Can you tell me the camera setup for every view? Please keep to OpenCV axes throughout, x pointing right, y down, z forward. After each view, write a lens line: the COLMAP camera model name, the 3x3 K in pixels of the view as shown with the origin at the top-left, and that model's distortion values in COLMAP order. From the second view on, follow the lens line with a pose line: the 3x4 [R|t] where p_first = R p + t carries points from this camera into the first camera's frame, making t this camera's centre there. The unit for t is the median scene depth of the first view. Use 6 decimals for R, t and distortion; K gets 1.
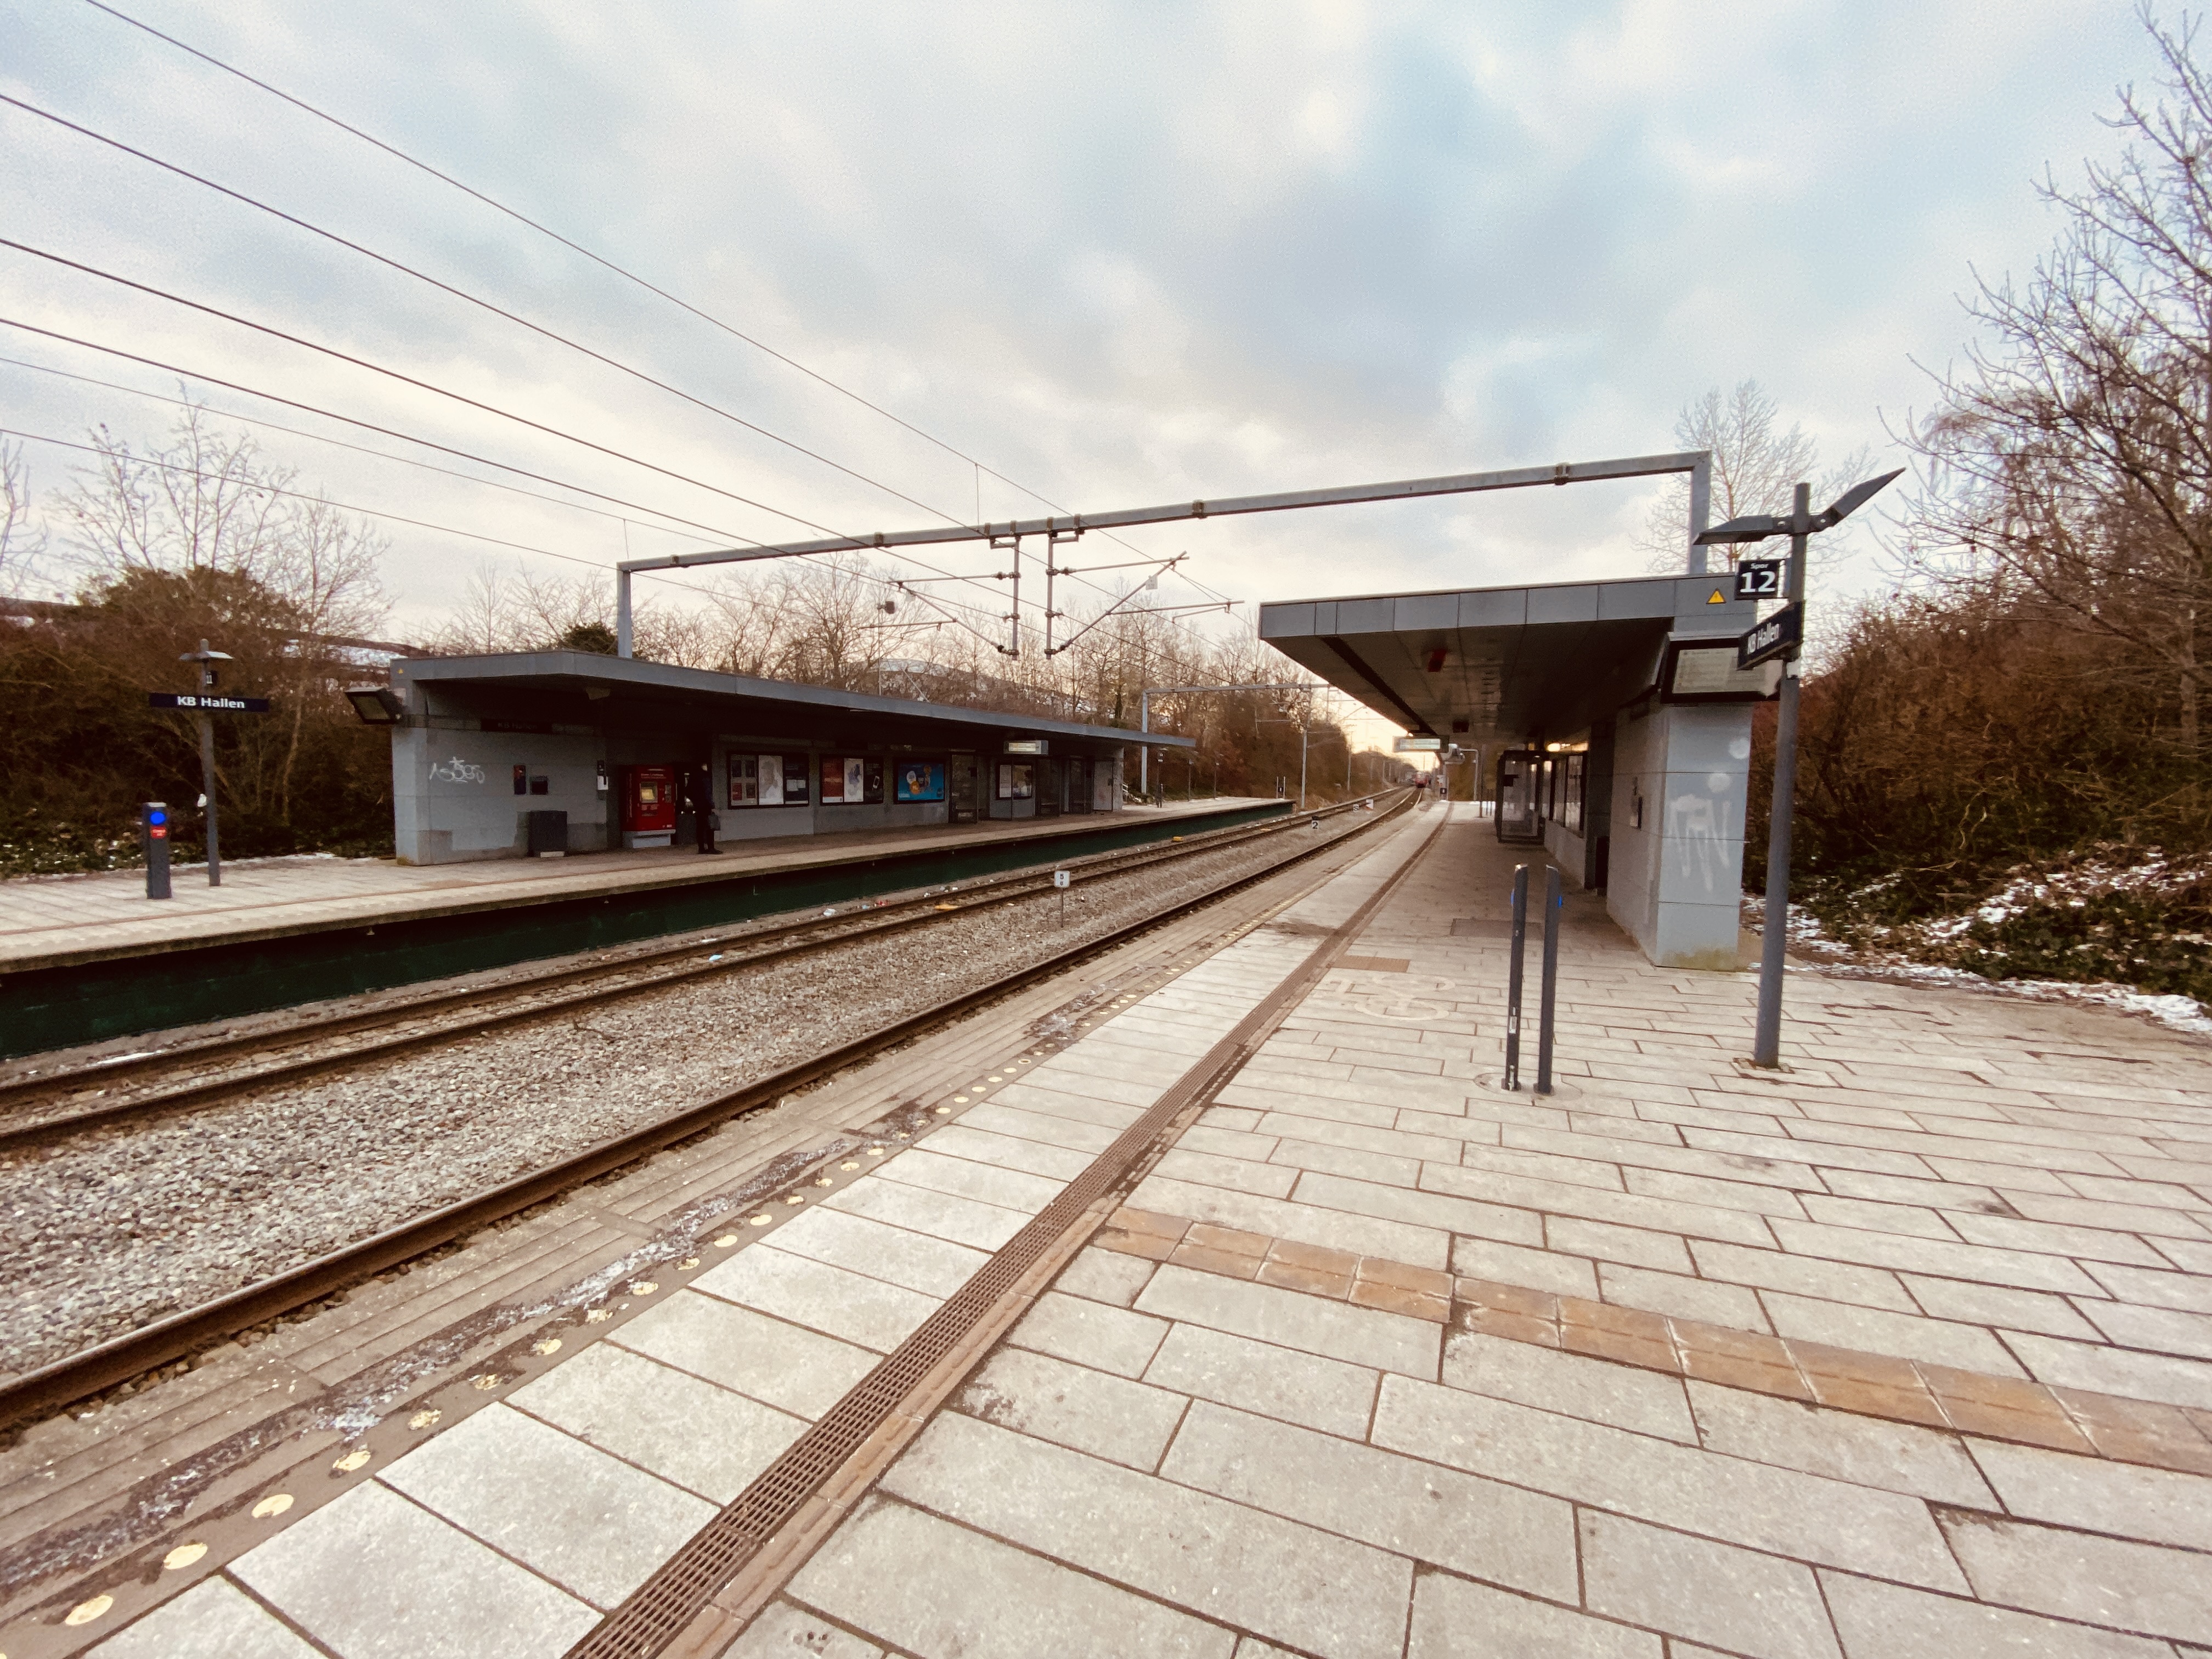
lens RADIAL K [[889.1, 0, 1103.7], [0, 889.1, 835.3], [0, 0, 1]] dist [0.009610, -0.014947]
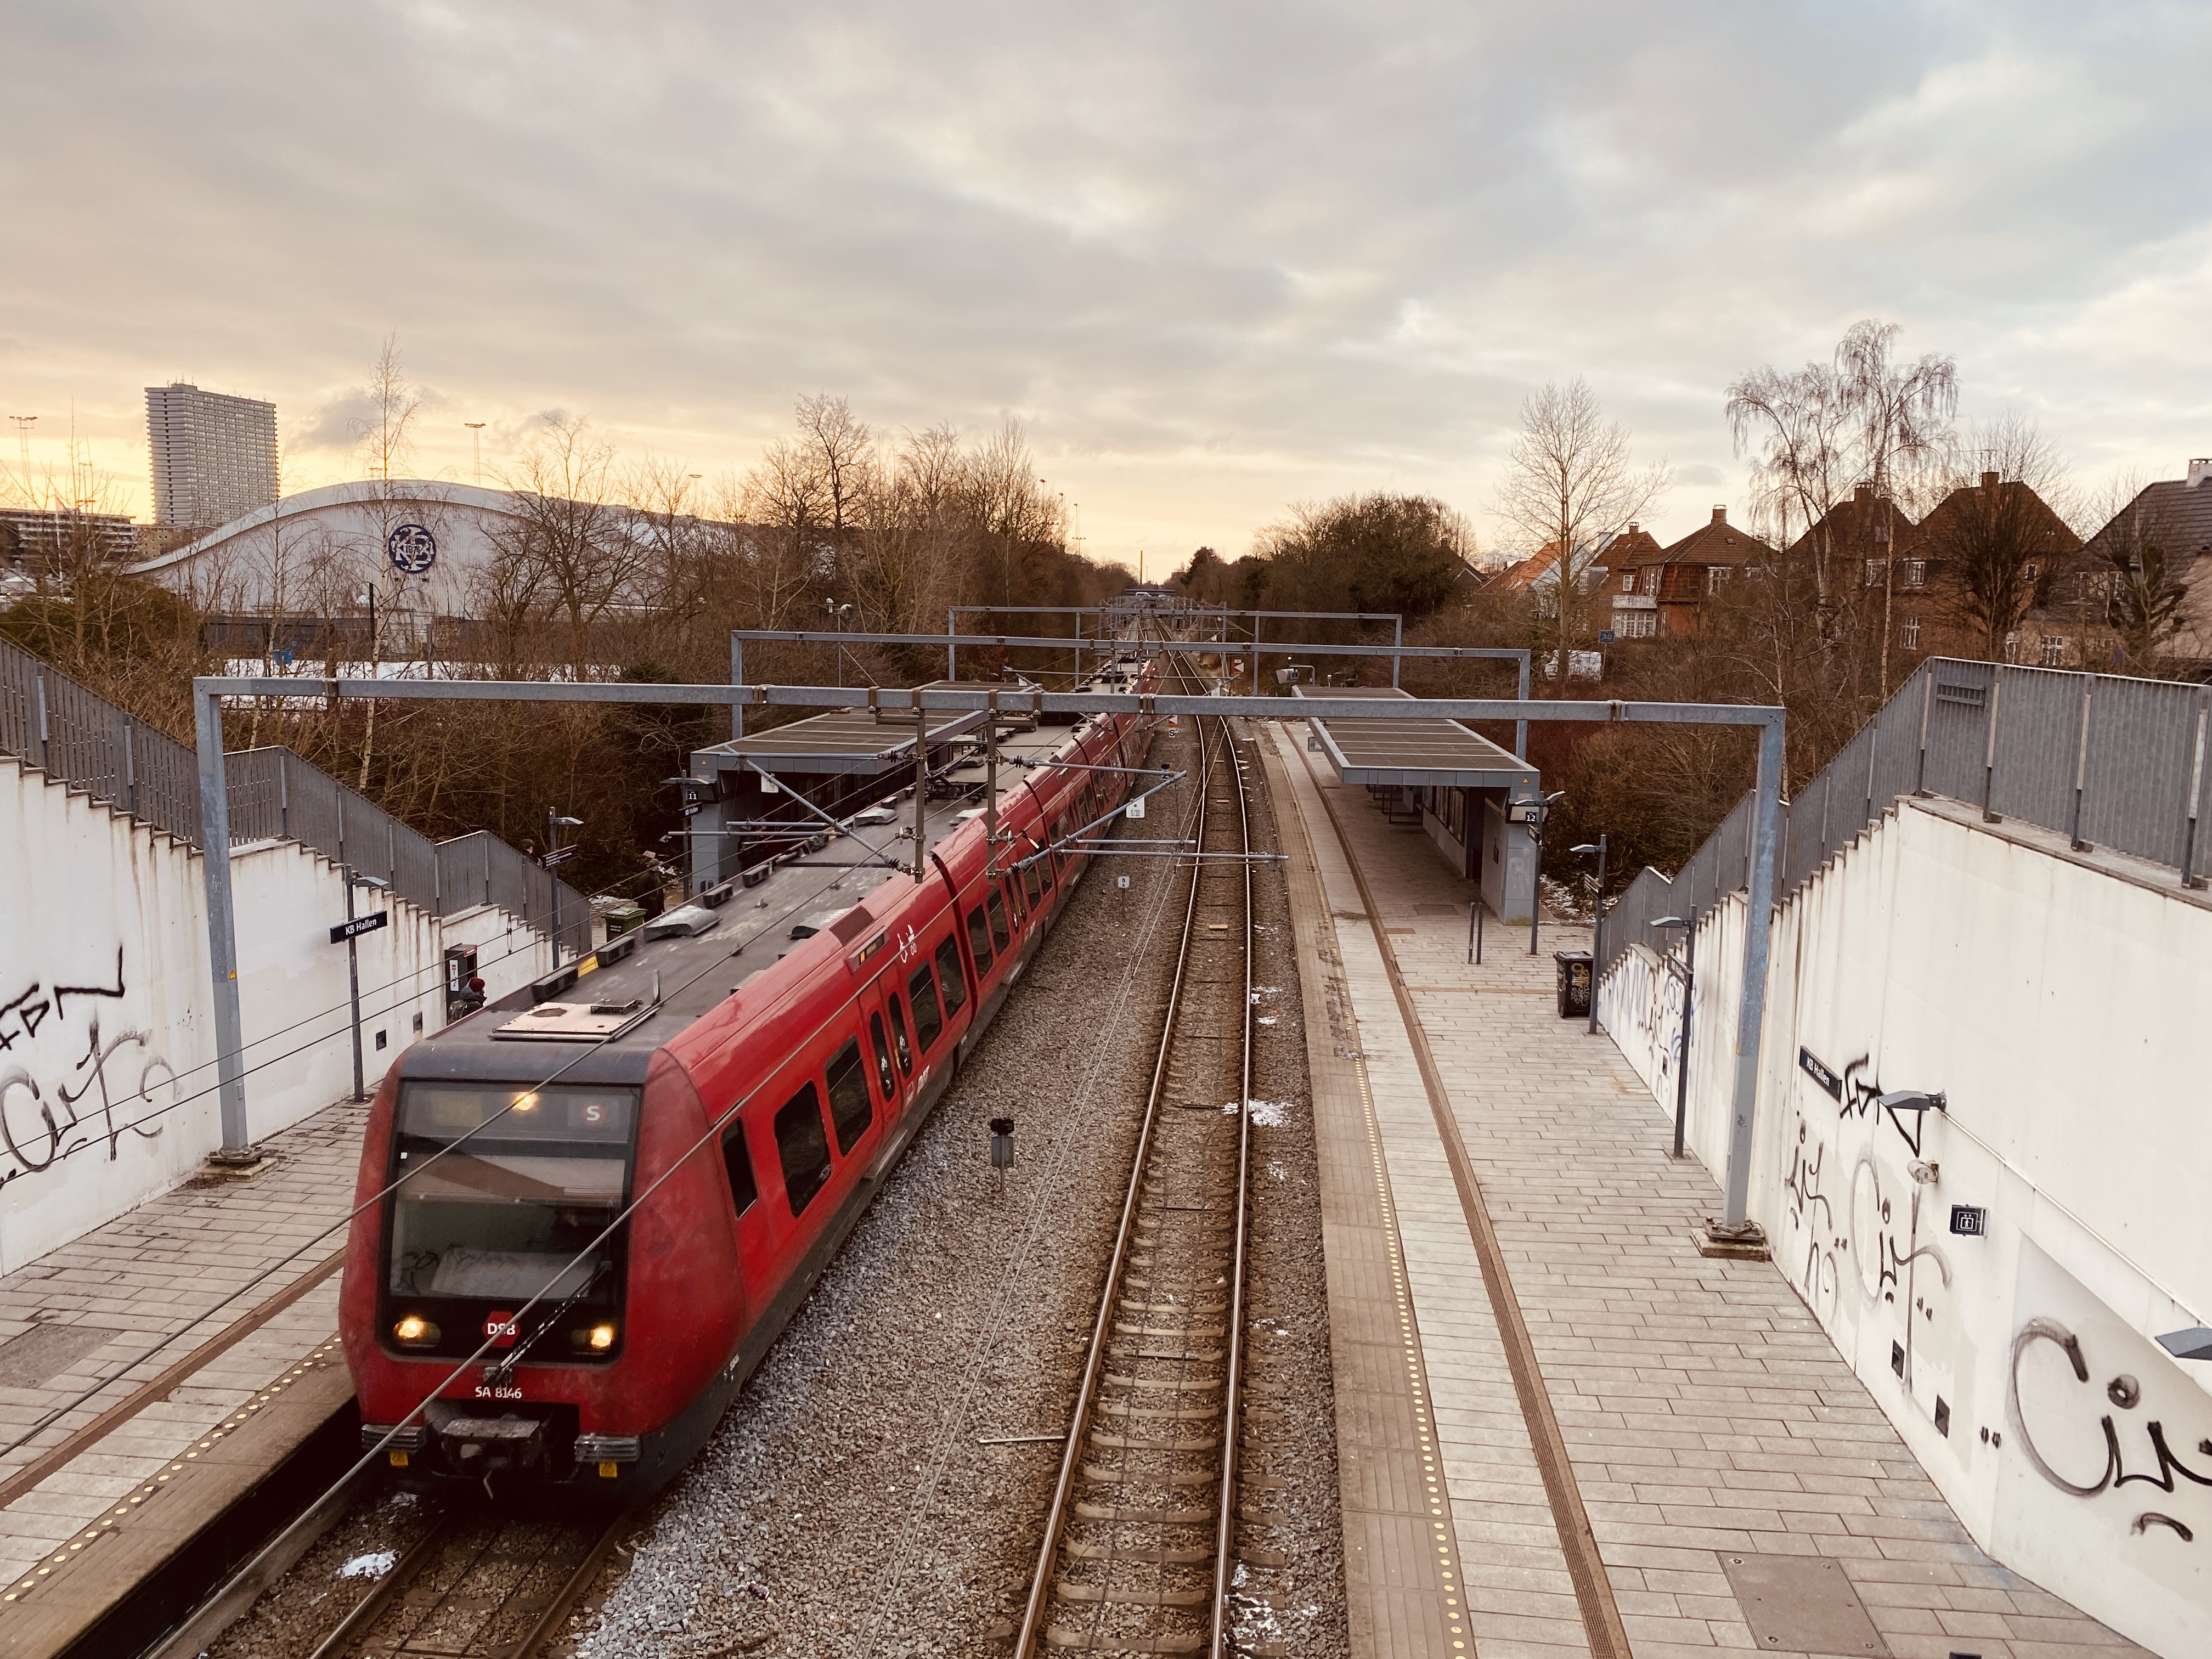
lens RADIAL K [[1667.6, 0, 1065.5], [0, 1667.6, 793.8], [0, 0, 1]] dist [0.035180, -0.033682]
pose [[0.954154, -0.038723, 0.296802, -1.719466], [0.021356, 0.997876, 0.061534, -0.476005], [-0.298555, -0.052374, 0.952954, -2.742120]]
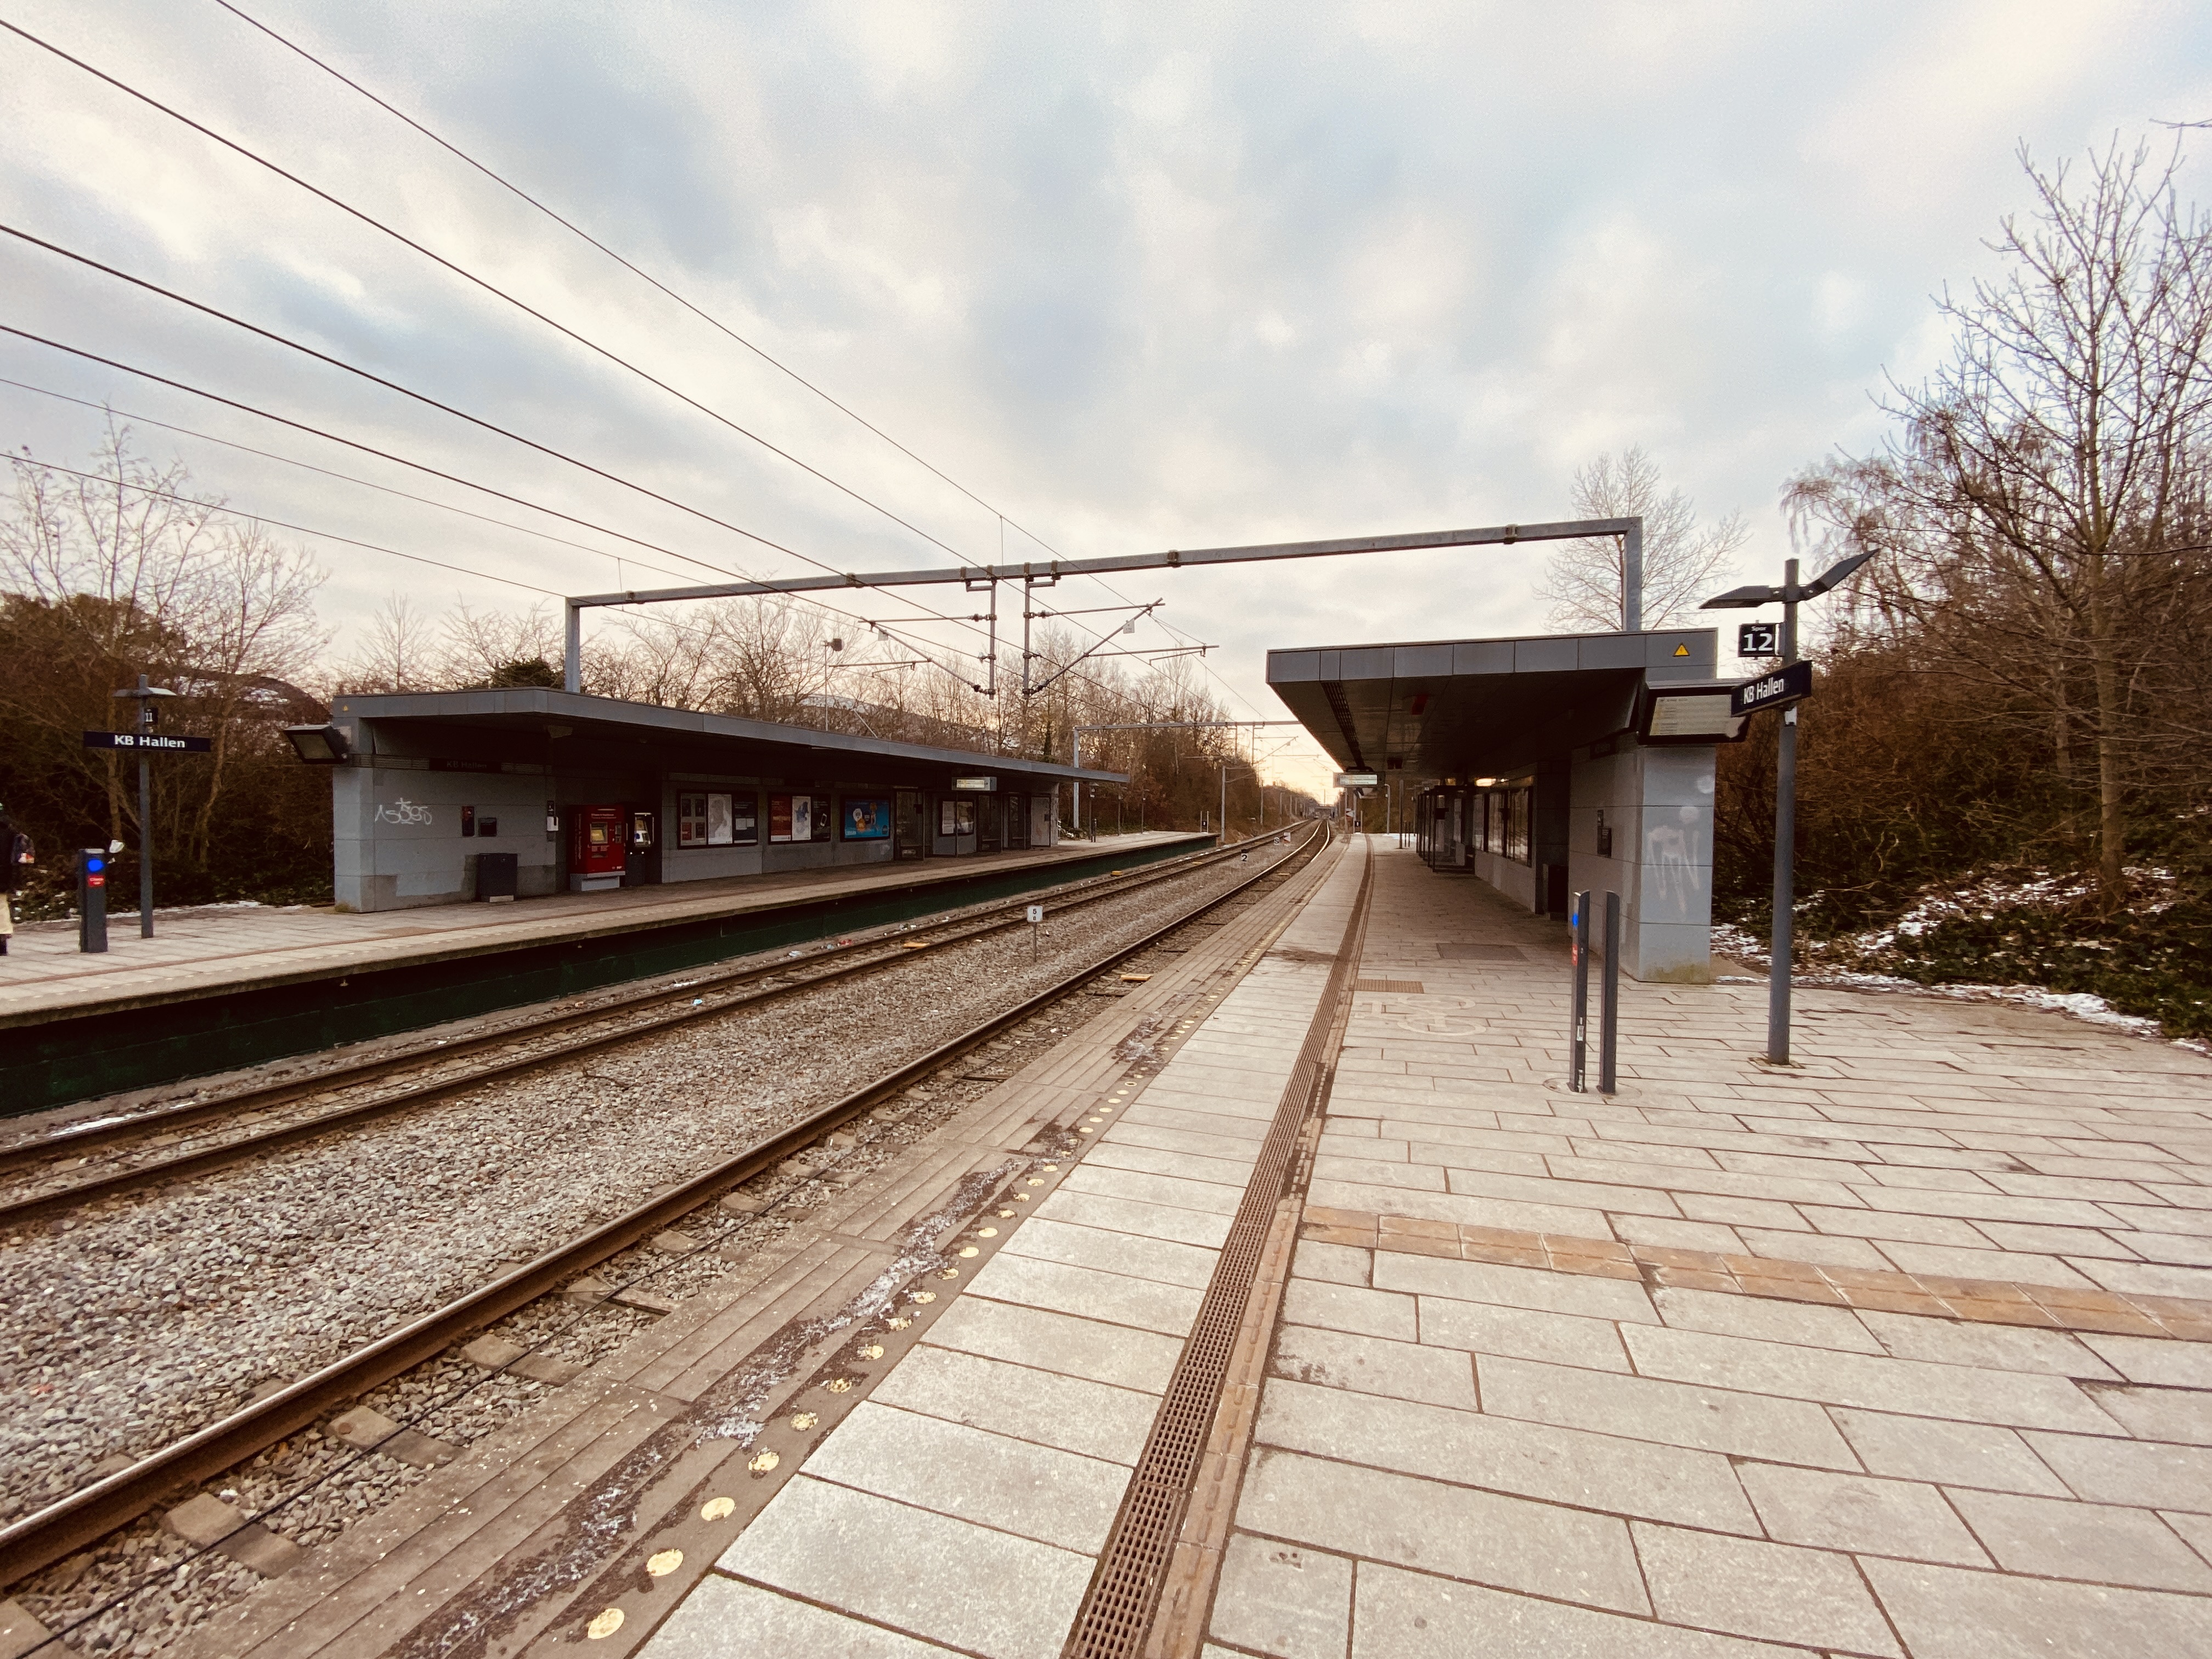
lens RADIAL K [[889.1, 0, 1102.1], [0, 889.1, 835.8], [0, 0, 1]] dist [0.009610, -0.014947]
pose [[0.995105, -0.010295, 0.098283, -0.132284], [0.014144, 0.999157, -0.038538, 0.000184], [-0.097803, 0.039739, 0.994412, -0.034320]]
